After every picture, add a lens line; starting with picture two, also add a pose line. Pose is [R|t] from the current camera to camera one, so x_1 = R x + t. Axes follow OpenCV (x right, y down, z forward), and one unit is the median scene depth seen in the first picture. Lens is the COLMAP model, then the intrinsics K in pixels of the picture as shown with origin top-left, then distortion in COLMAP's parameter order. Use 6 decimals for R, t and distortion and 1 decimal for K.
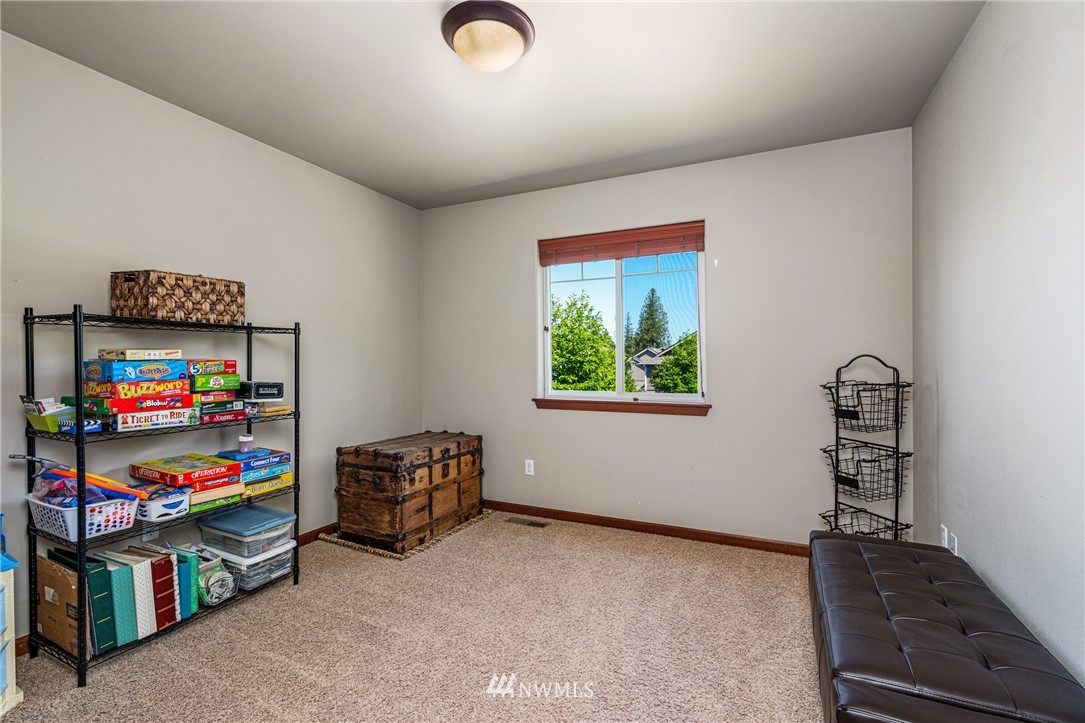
lens RADIAL K [[484.8, 0, 535.7], [0, 484.8, 358.0], [0, 0, 1]] dist [-0.003623, 0.000481]
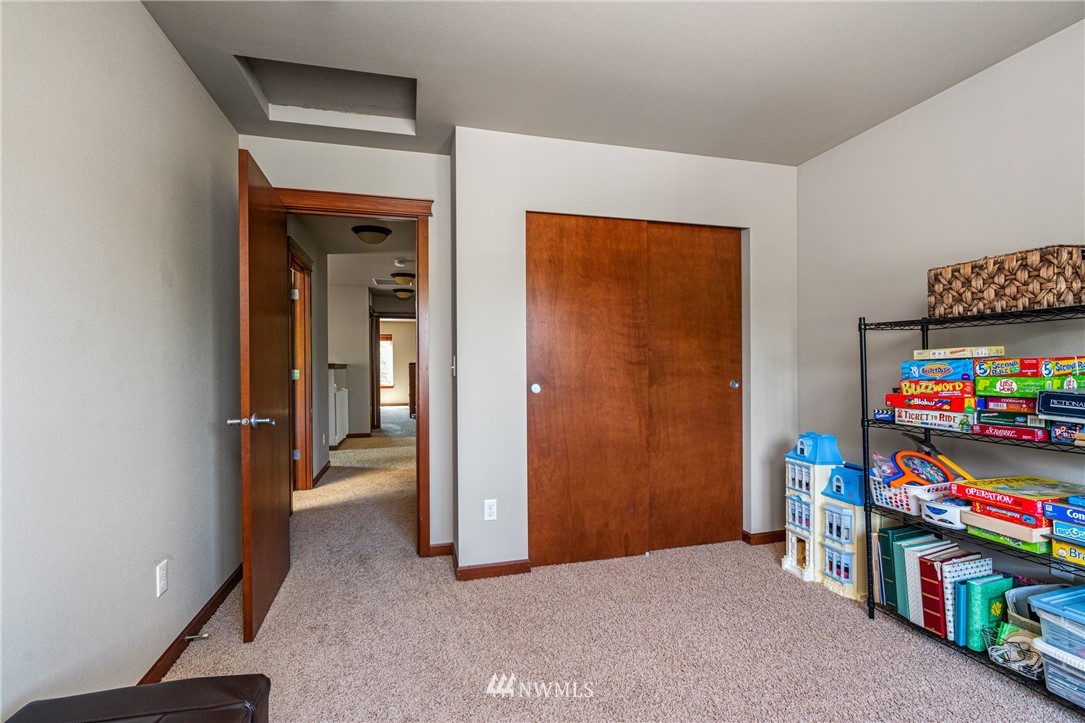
lens RADIAL K [[484.8, 0, 543.7], [0, 484.8, 368.3], [0, 0, 1]] dist [-0.003623, 0.000481]
pose [[-0.753026, 0.009538, -0.657922, 0.446345], [0.012522, 0.999922, 0.000165, 0.011682], [0.657872, -0.008114, -0.753086, 1.165252]]
